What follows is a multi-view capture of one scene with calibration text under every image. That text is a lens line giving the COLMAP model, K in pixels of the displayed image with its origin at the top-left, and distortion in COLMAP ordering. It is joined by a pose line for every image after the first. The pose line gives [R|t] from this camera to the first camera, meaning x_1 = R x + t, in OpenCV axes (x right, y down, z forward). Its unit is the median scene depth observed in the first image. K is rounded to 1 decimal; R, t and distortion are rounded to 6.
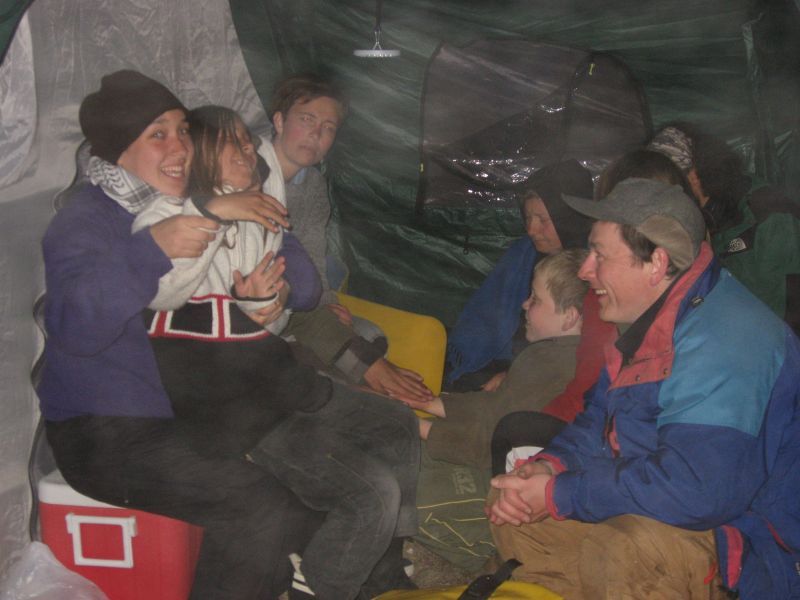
lens RADIAL K [[1344.9, 0, 400.0], [0, 1344.9, 300.0], [0, 0, 1]] dist [-0.272387, 0.077208]
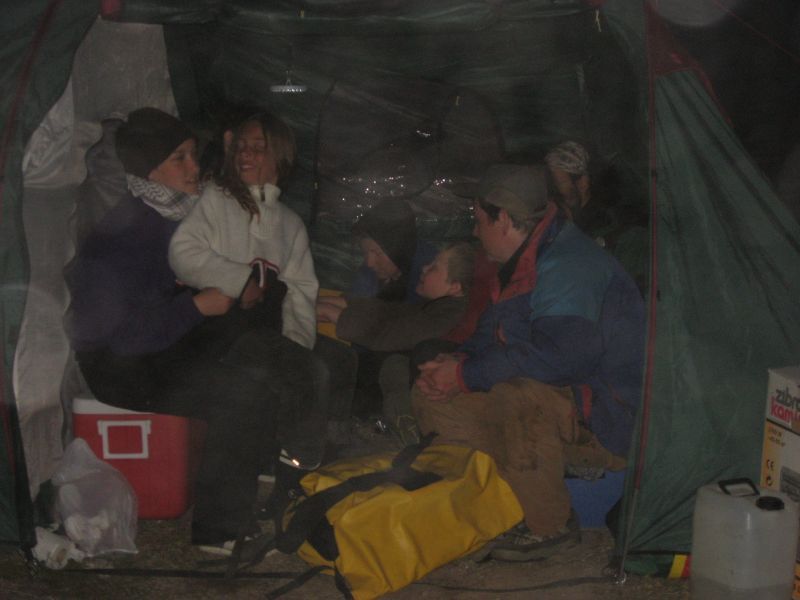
lens RADIAL K [[2019.6, 0, 400.0], [0, 2019.6, 300.0], [0, 0, 1]] dist [-0.323880, -0.181798]
pose [[0.986442, -0.018135, 0.163104, -0.280994], [0.035659, 0.993815, -0.105166, 0.267113], [-0.160188, 0.109556, 0.980988, -1.058012]]
